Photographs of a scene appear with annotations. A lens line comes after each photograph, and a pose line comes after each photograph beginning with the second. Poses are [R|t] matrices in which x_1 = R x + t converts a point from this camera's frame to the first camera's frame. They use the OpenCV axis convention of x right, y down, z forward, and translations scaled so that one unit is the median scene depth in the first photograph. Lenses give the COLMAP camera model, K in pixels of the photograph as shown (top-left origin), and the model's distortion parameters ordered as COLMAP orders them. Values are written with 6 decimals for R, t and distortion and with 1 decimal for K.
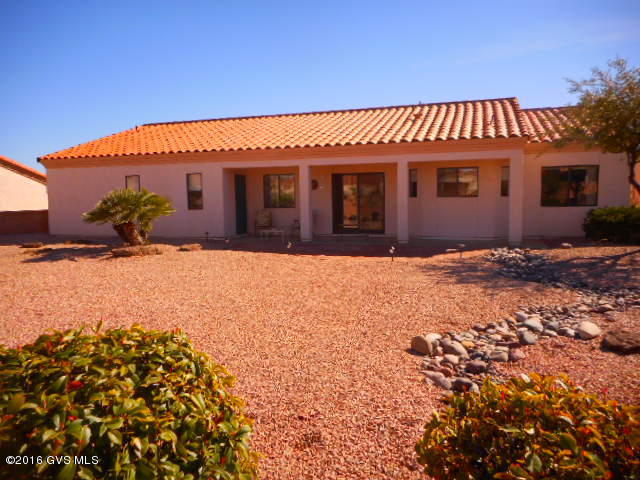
lens RADIAL K [[485.3, 0, 320.0], [0, 485.3, 240.0], [0, 0, 1]] dist [-0.001658, -0.001496]
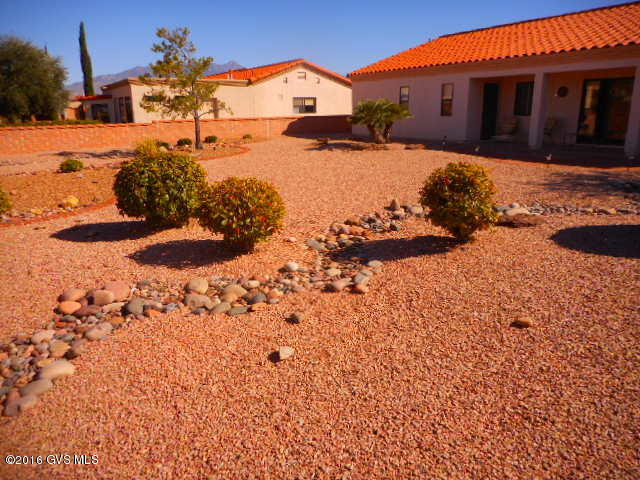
lens RADIAL K [[485.3, 0, 320.0], [0, 485.3, 240.0], [0, 0, 1]] dist [-0.001658, -0.001496]
pose [[0.754076, 0.176994, -0.632490, 0.309964], [-0.056607, 0.976936, 0.205894, 0.004951], [0.654344, -0.119456, 0.746703, -0.100973]]
